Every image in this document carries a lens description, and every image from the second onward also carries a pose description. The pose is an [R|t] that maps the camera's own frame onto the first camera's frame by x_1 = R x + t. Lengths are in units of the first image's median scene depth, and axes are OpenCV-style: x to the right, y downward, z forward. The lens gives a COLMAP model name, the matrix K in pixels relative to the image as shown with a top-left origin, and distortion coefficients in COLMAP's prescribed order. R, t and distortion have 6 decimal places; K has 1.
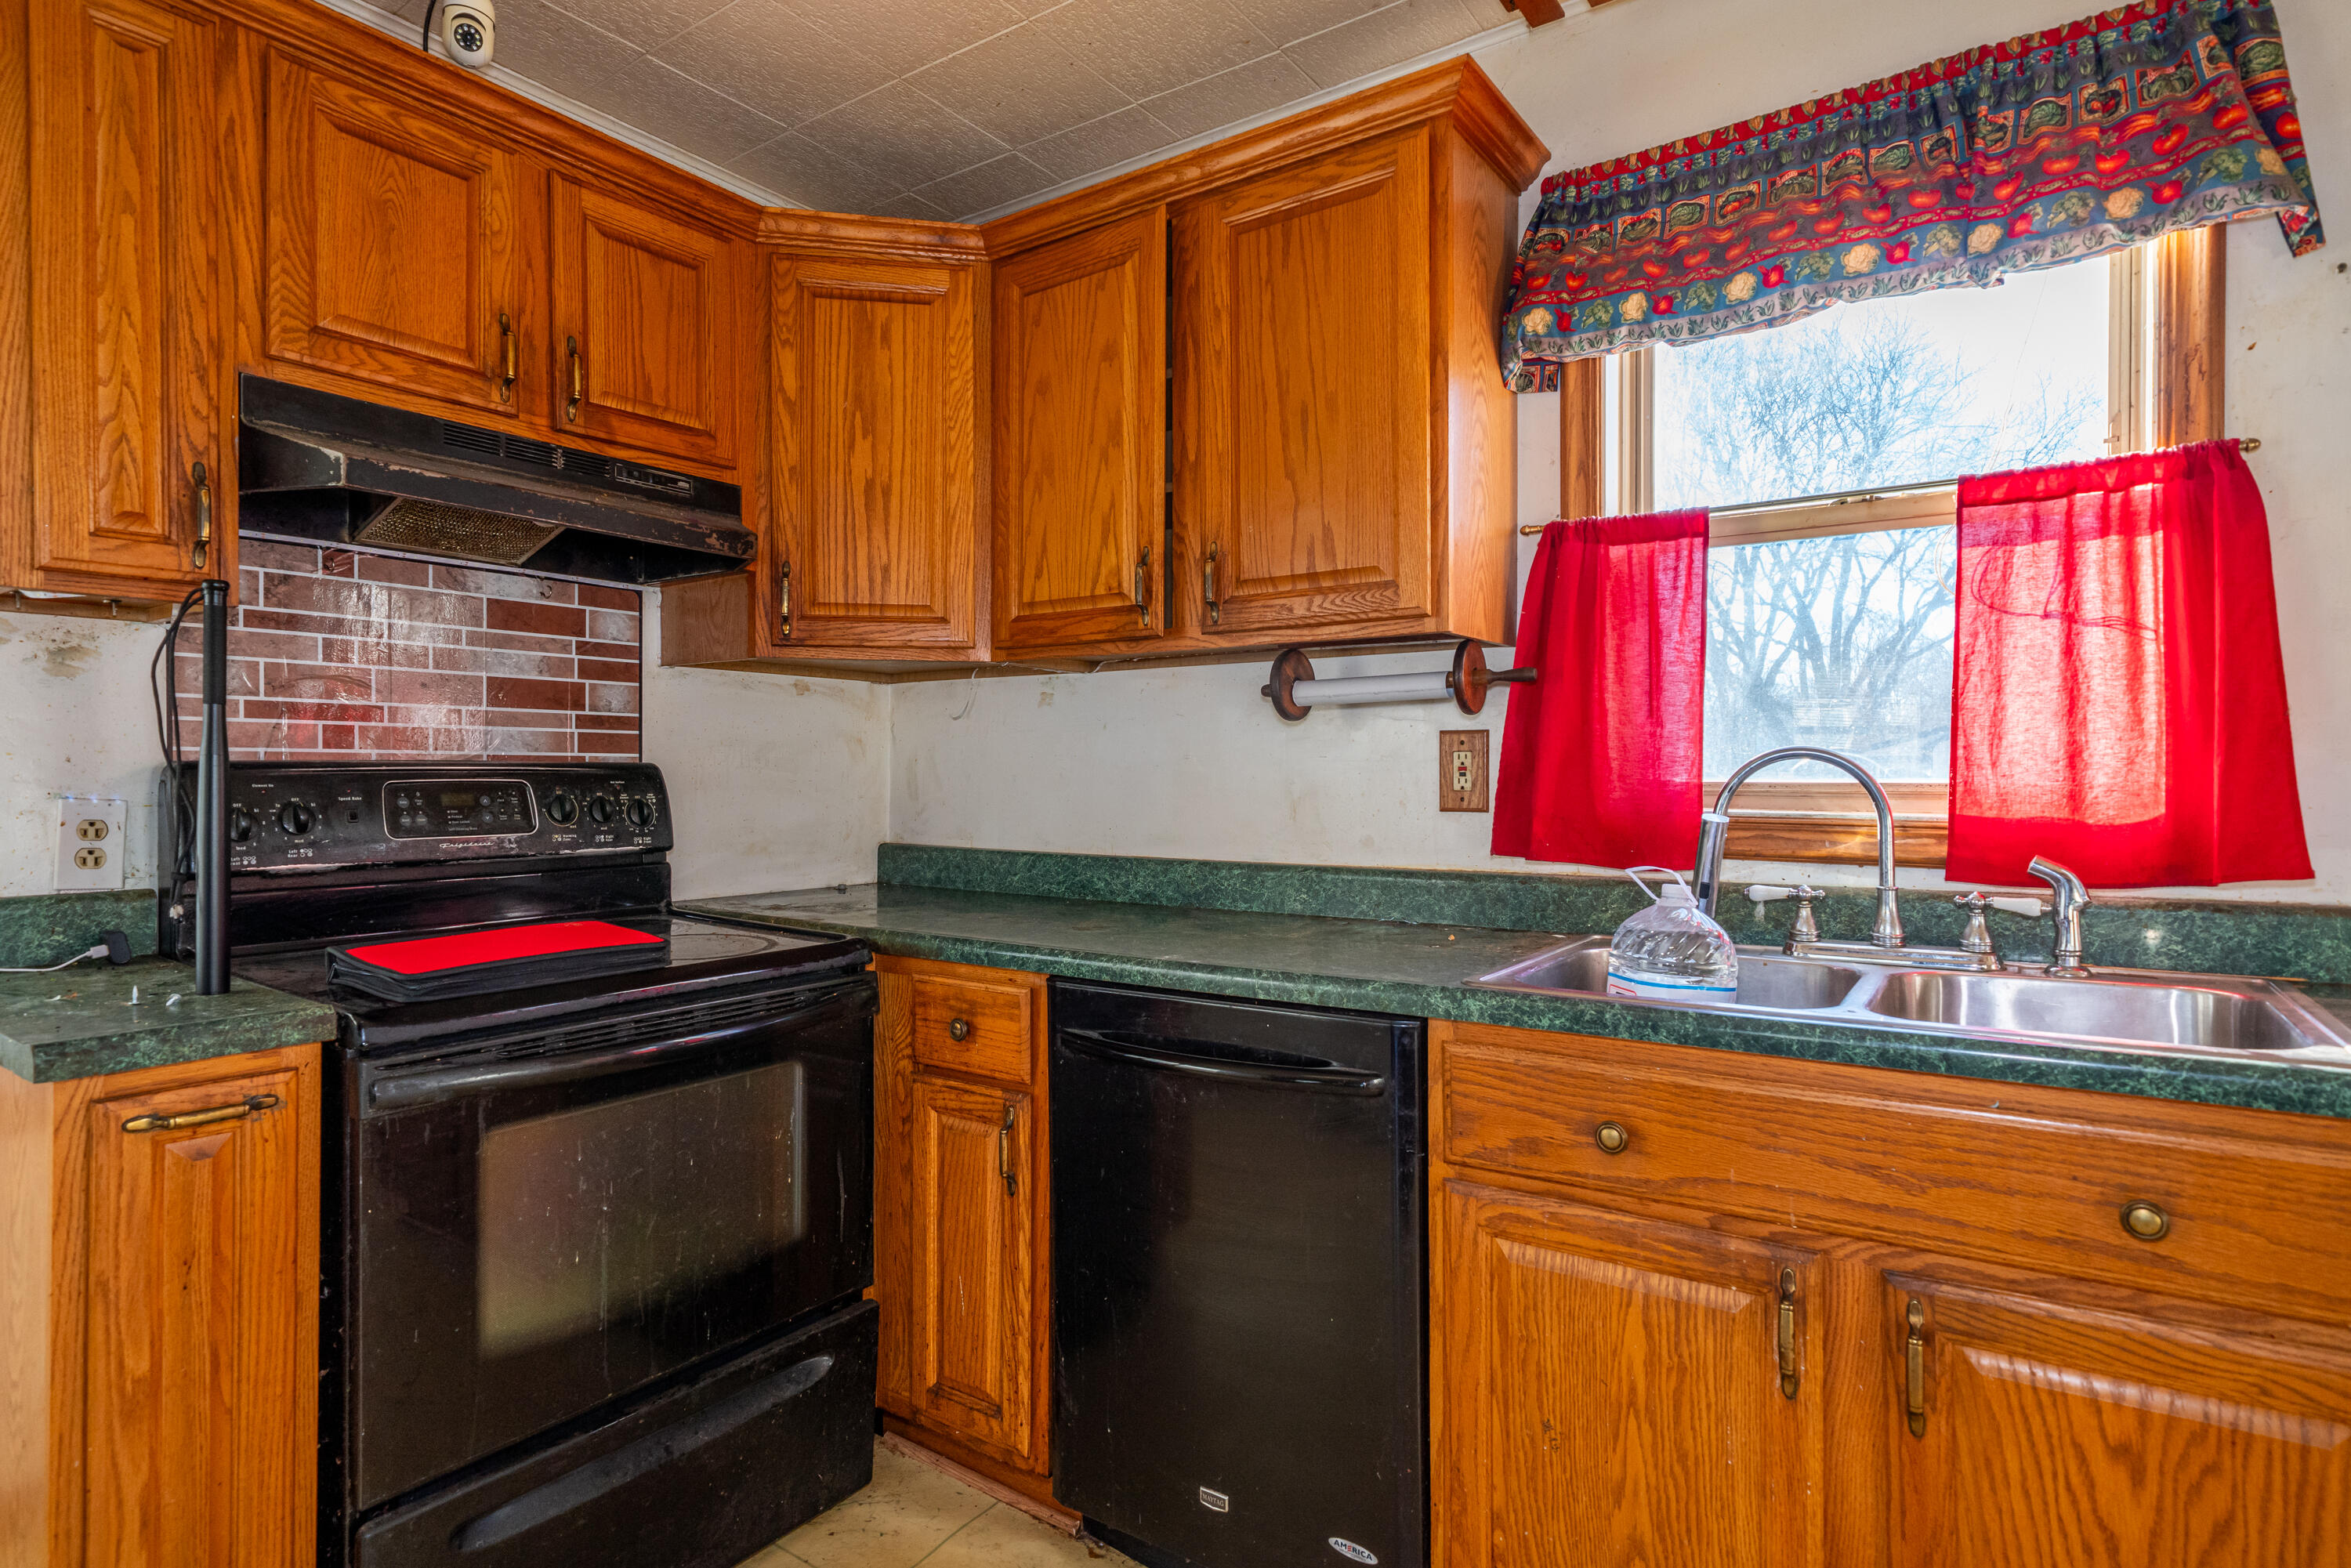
lens RADIAL K [[1233.5, 0, 1177.7], [0, 1233.5, 777.2], [0, 0, 1]] dist [0.002373, -0.000163]
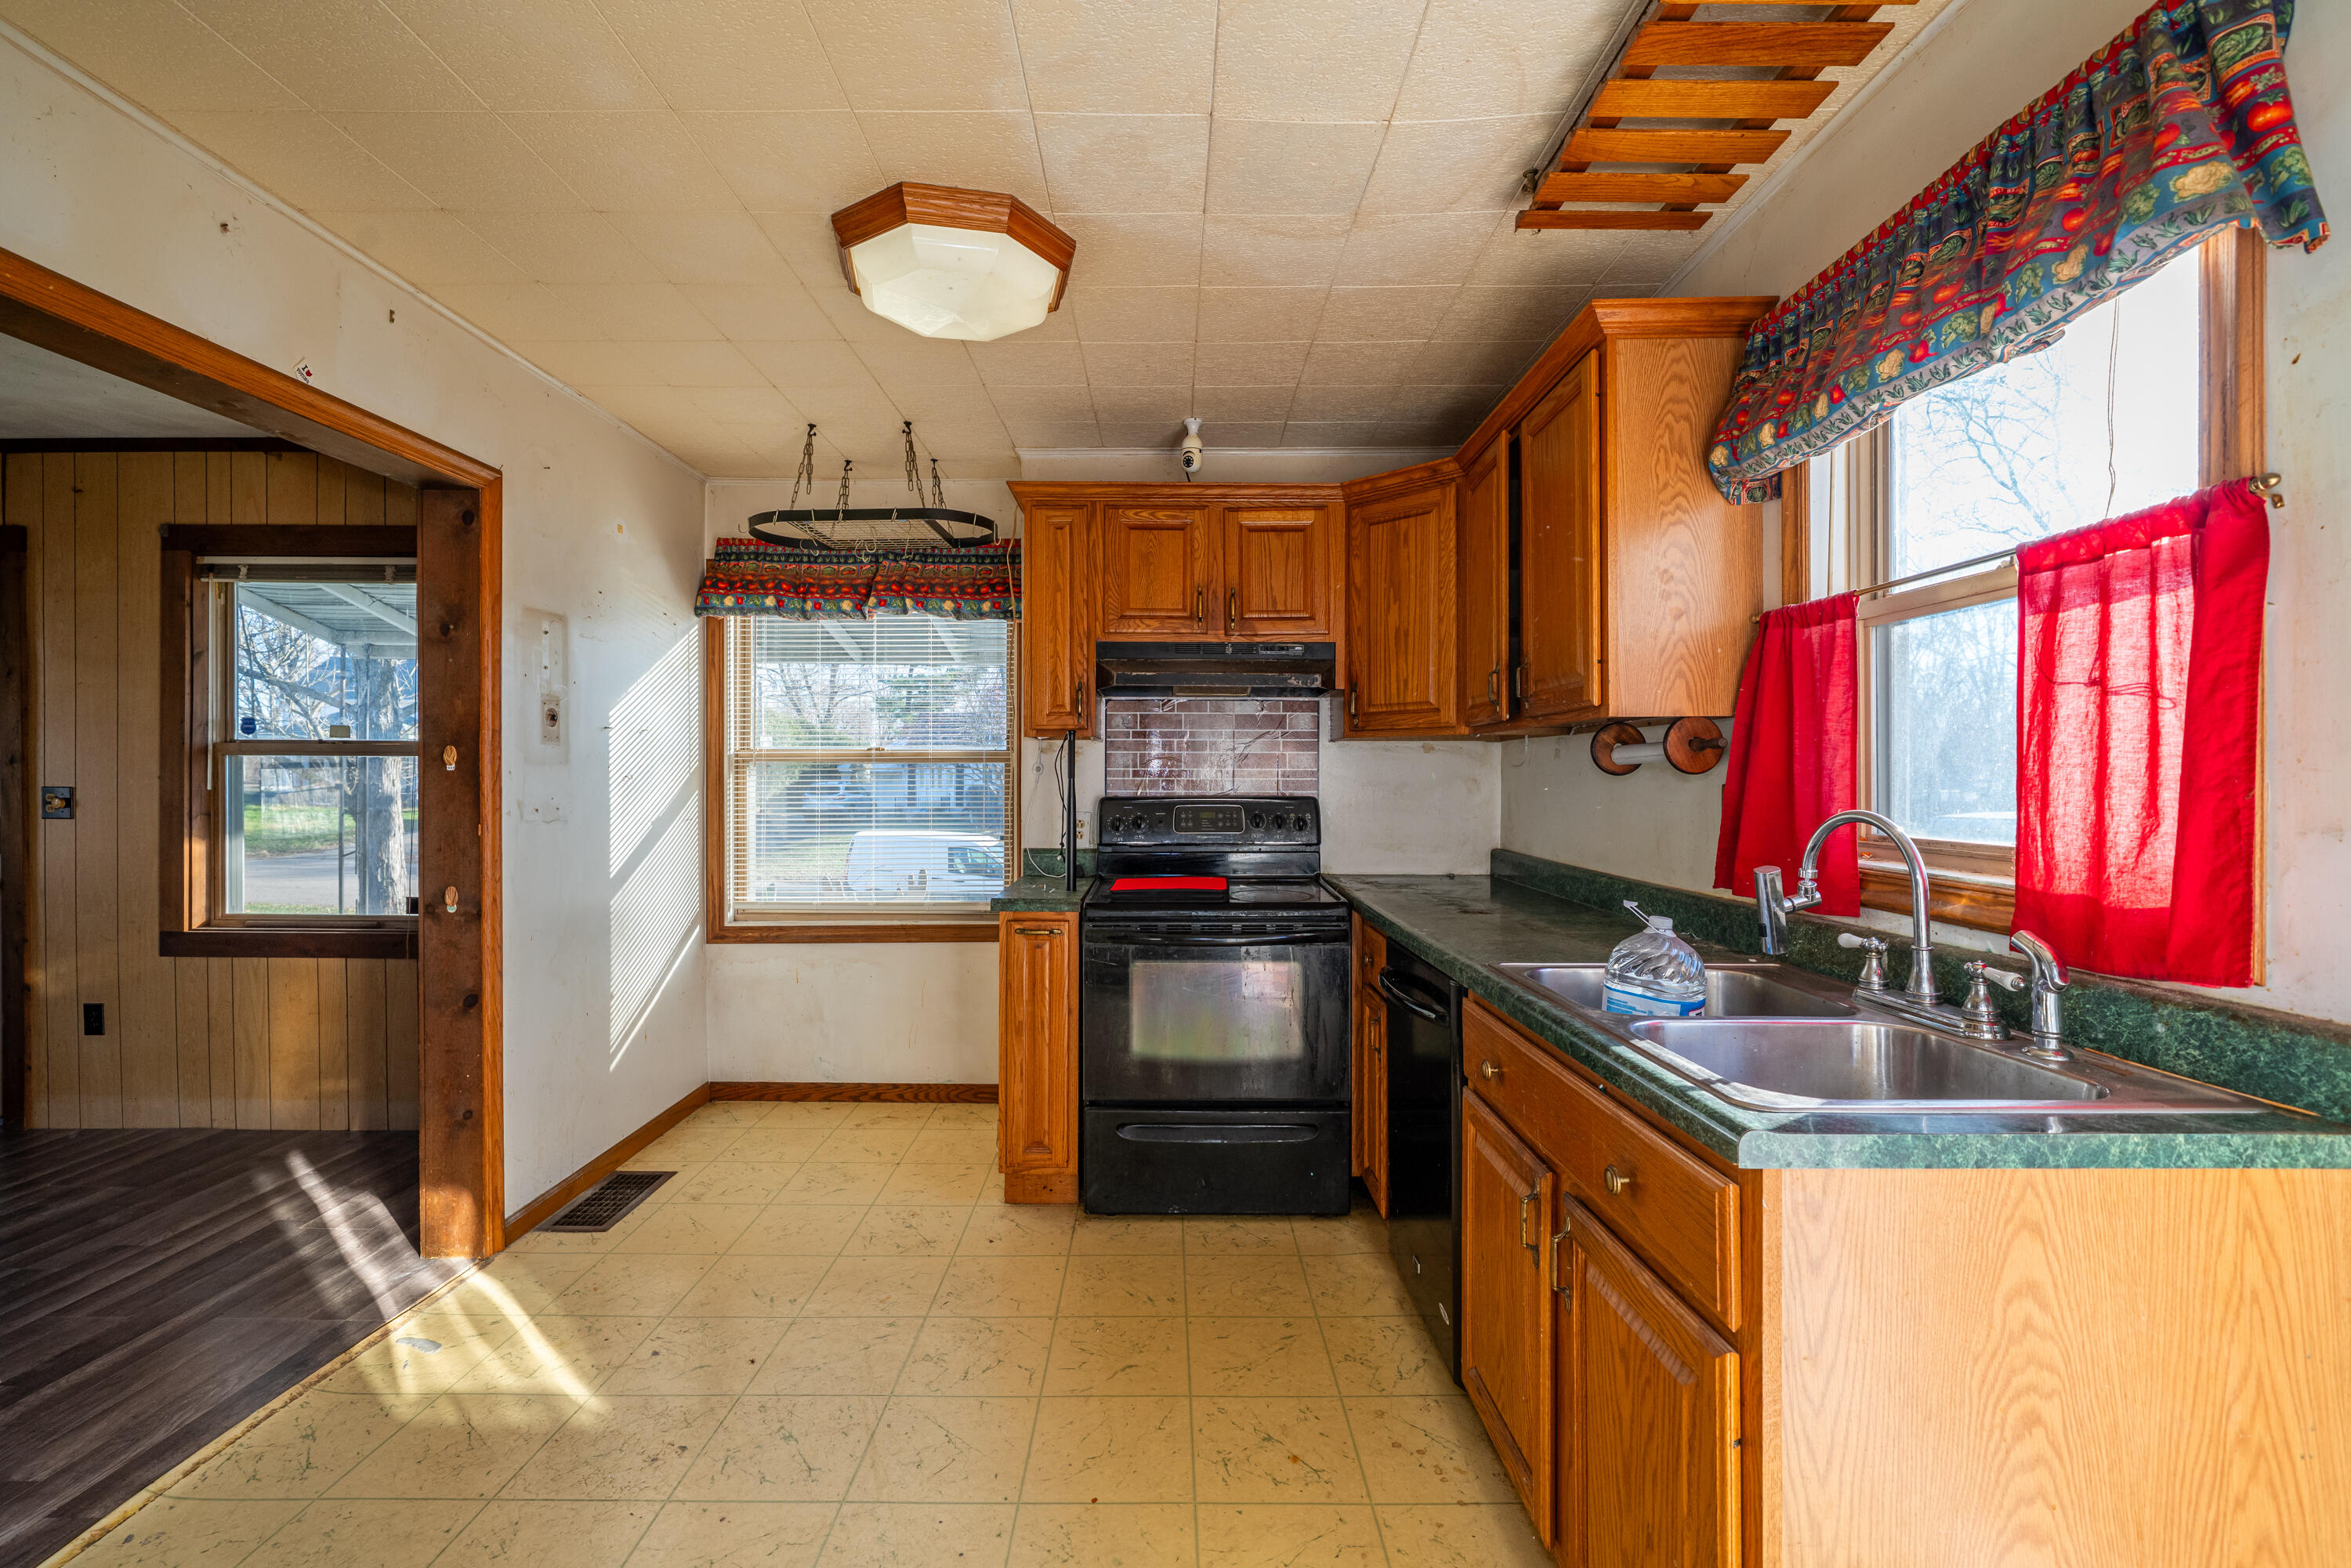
lens RADIAL K [[992.5, 0, 1155.5], [0, 992.5, 776.0], [0, 0, 1]] dist [0.003541, -0.000897]
pose [[0.567347, 0.000867, -0.823478, 0.865280], [-0.005196, 0.999983, -0.002527, -0.049982], [0.823462, 0.005712, 0.567342, -0.025745]]
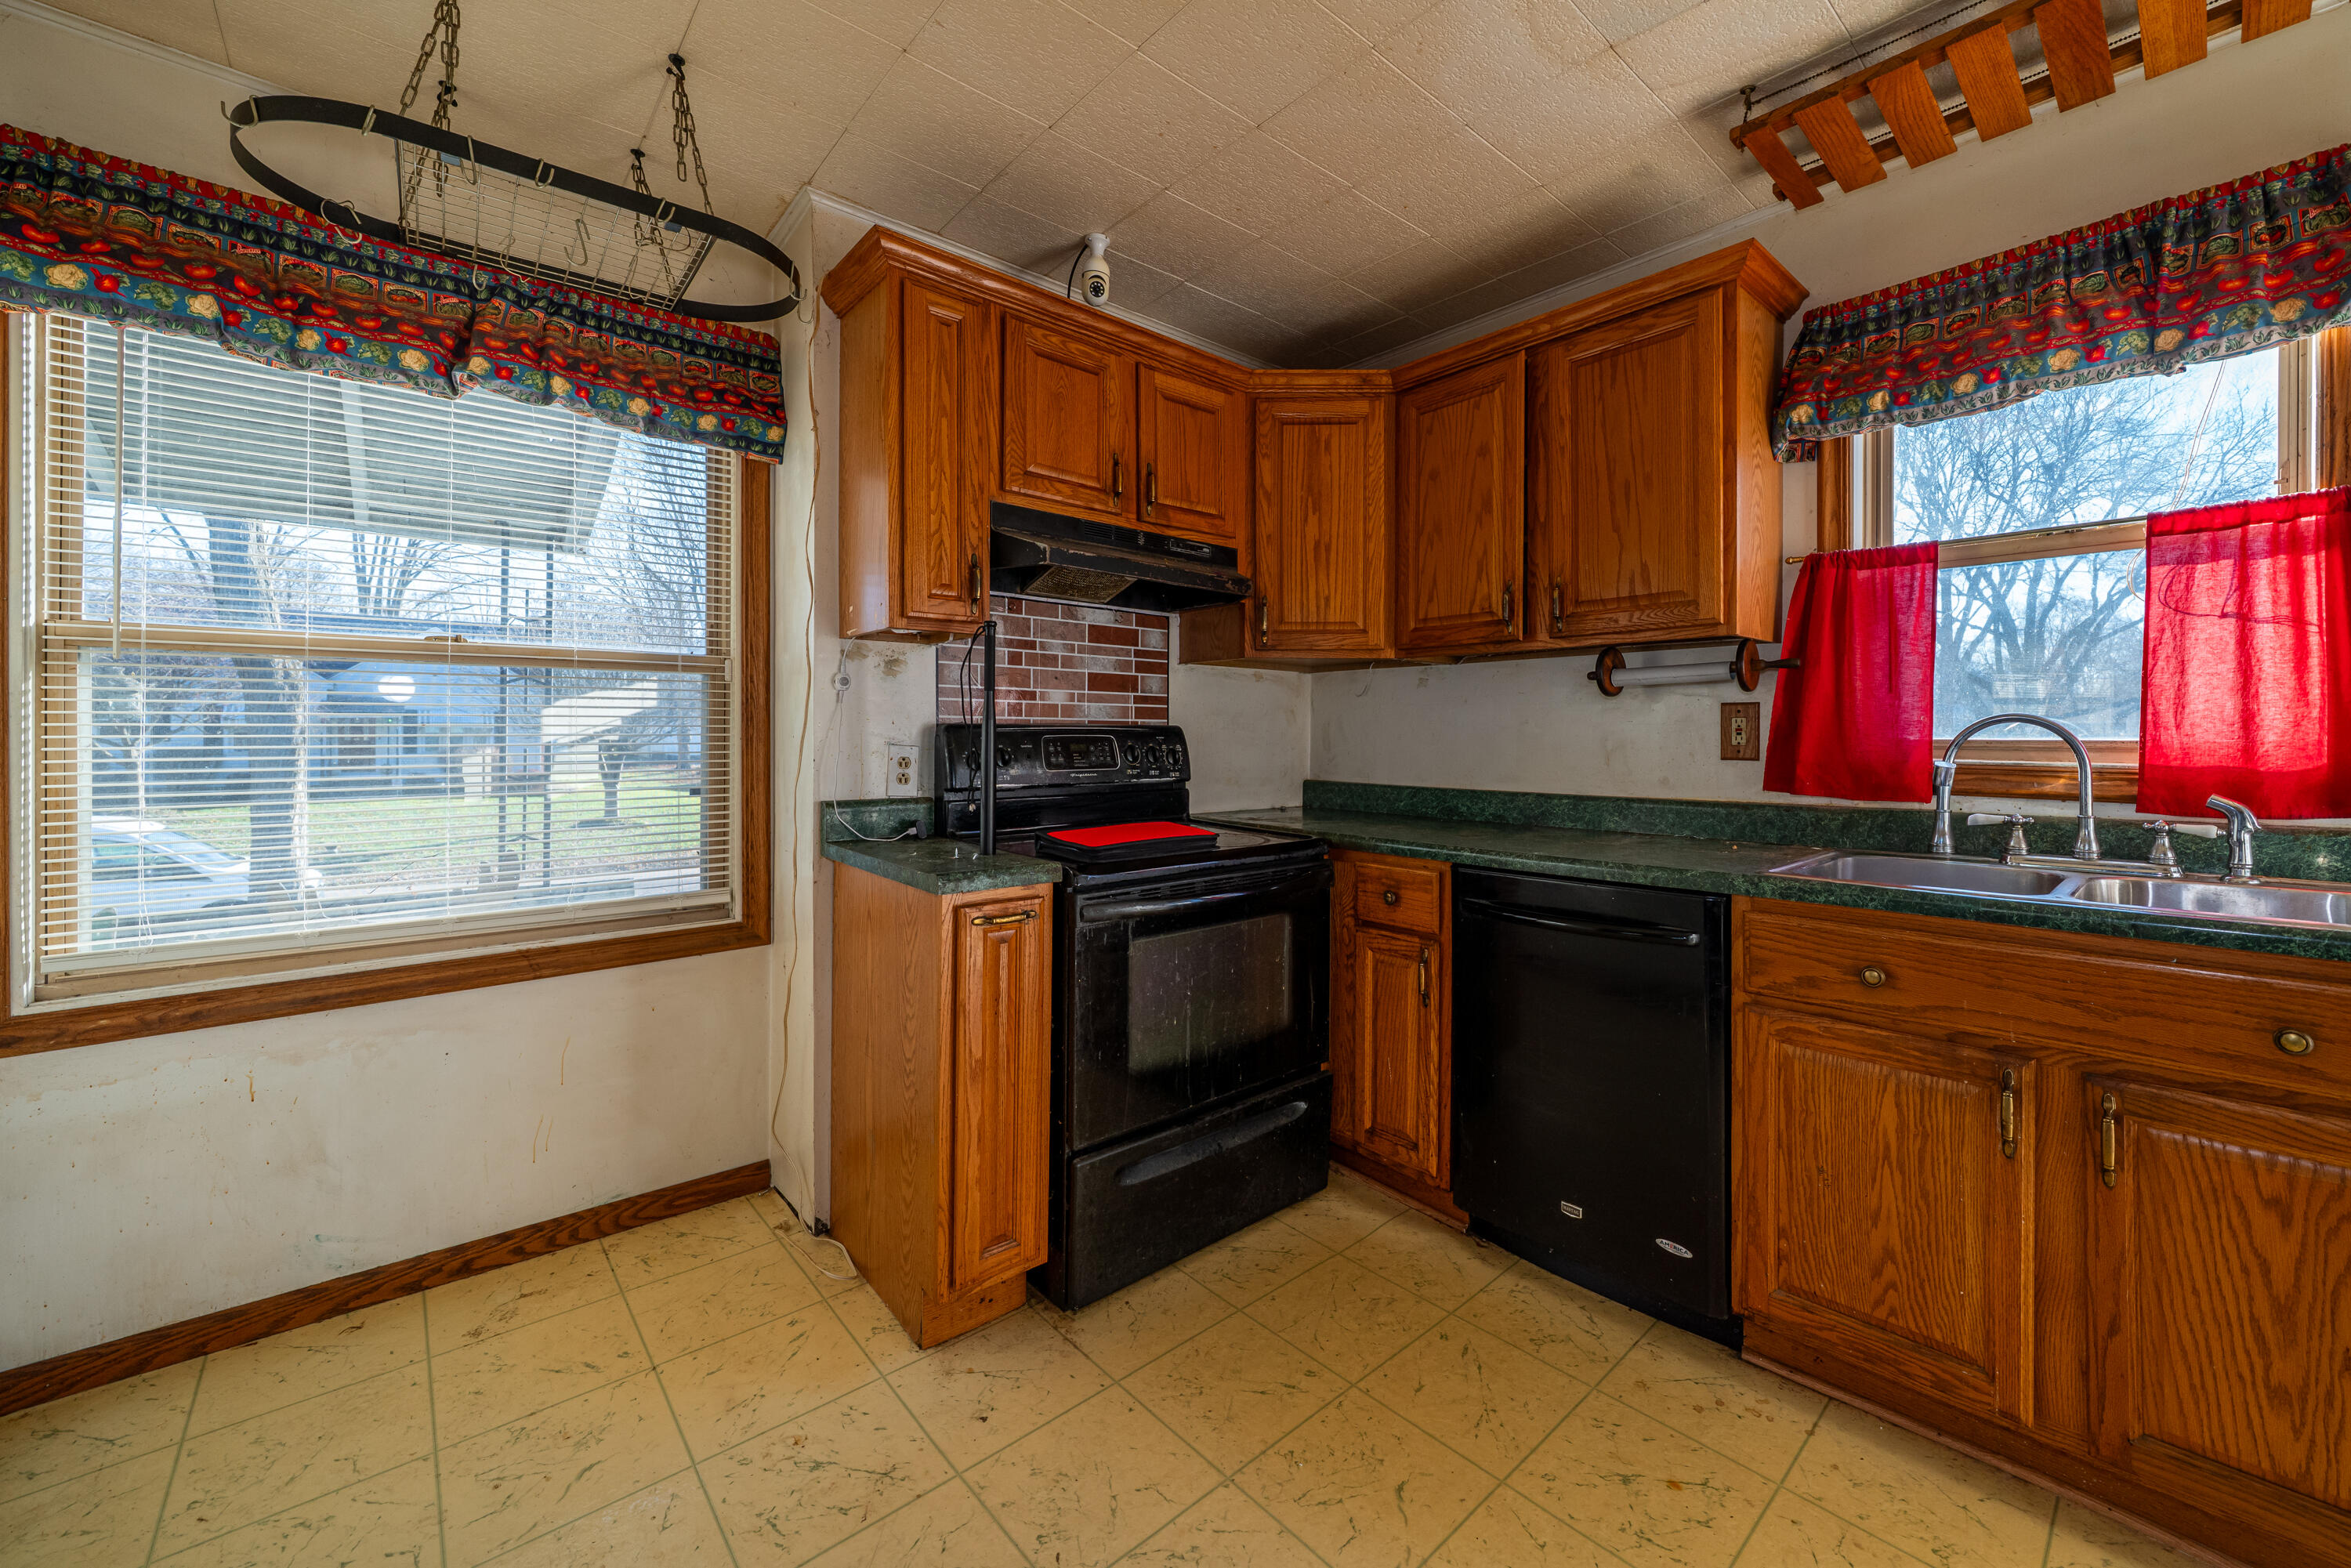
lens RADIAL K [[923.9, 0, 1257.8], [0, 923.9, 737.5], [0, 0, 1]] dist [-0.004223, -0.000883]
pose [[0.978394, 0.003161, -0.206727, -0.109587], [-0.003370, 0.999994, -0.000660, 0.005684], [0.206724, 0.001342, 0.978398, -0.181701]]
